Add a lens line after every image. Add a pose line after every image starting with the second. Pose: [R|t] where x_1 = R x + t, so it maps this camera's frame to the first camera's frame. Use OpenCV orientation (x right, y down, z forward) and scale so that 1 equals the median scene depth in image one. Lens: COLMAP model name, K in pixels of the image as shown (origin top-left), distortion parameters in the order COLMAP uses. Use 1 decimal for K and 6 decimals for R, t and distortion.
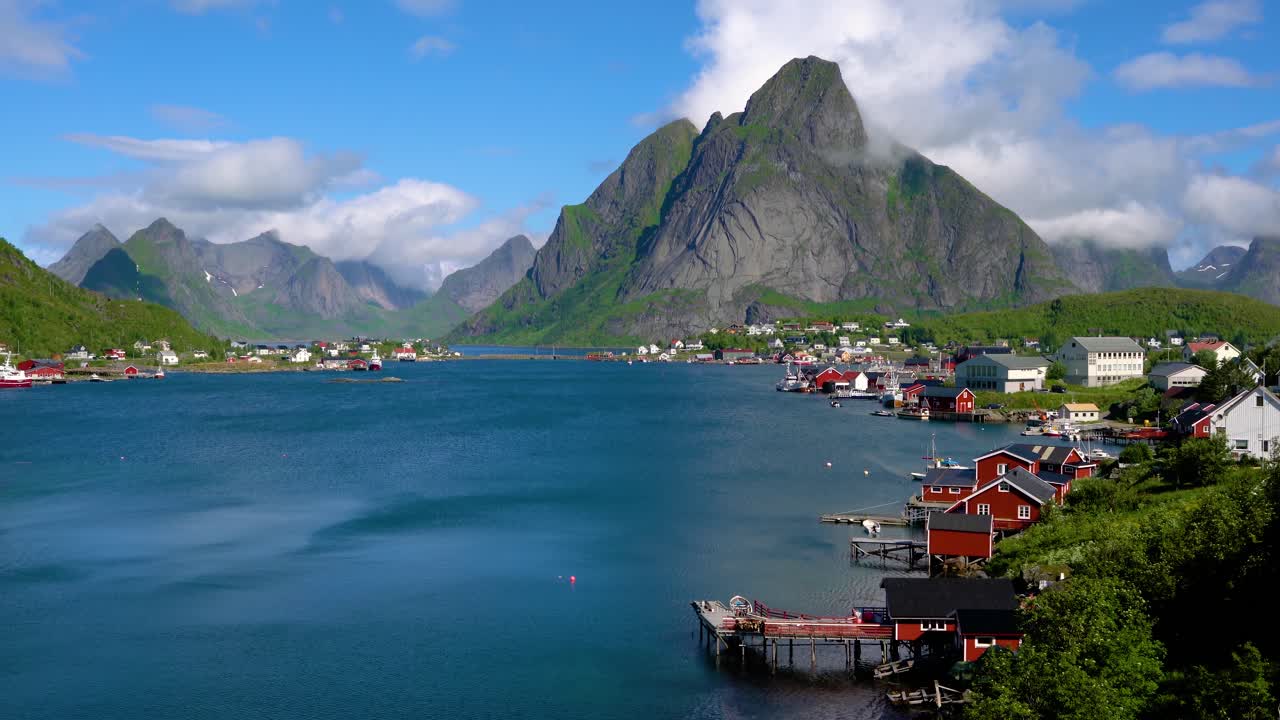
lens RADIAL K [[1418.8, 0, 644.5], [0, 1418.8, 356.5], [0, 0, 1]] dist [-0.056823, 0.000000]
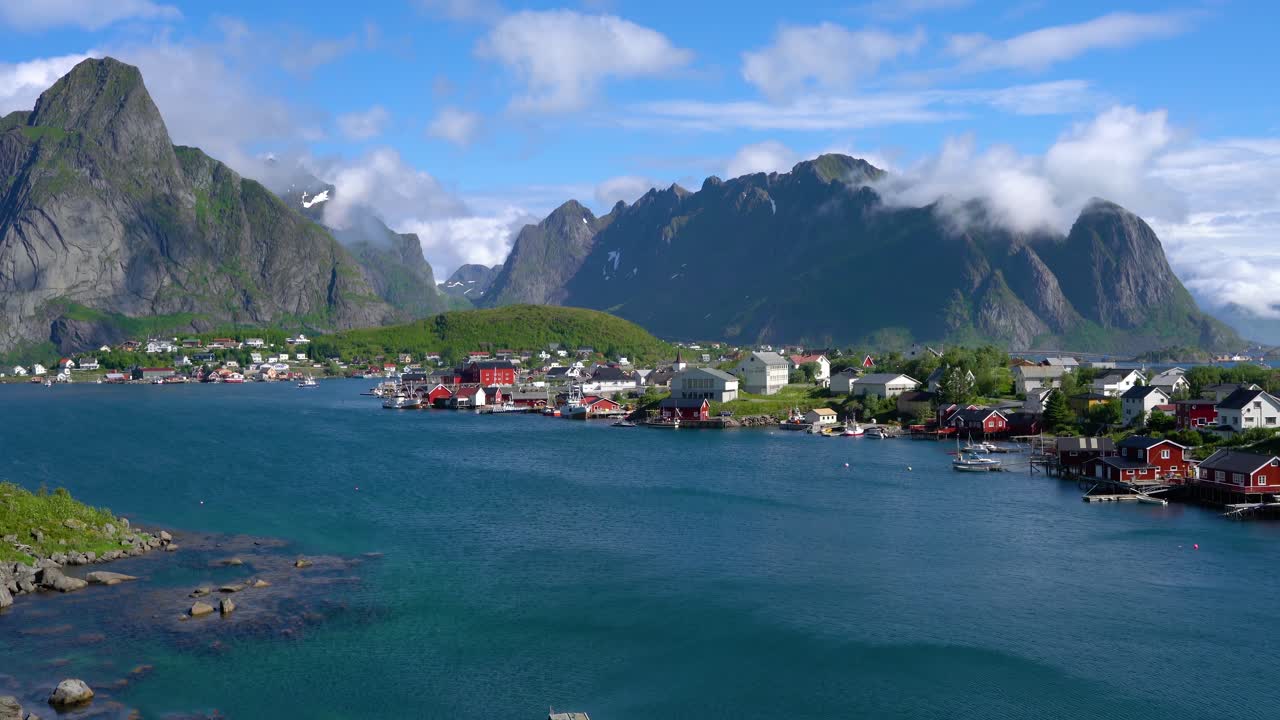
lens RADIAL K [[1418.8, 0, 639.6], [0, 1418.8, 359.2], [0, 0, 1]] dist [-0.056823, 0.000000]
pose [[0.833959, -0.014968, 0.551623, -0.115237], [0.018635, 0.999826, -0.001042, -0.002380], [-0.551511, 0.011149, 0.834093, 0.019961]]
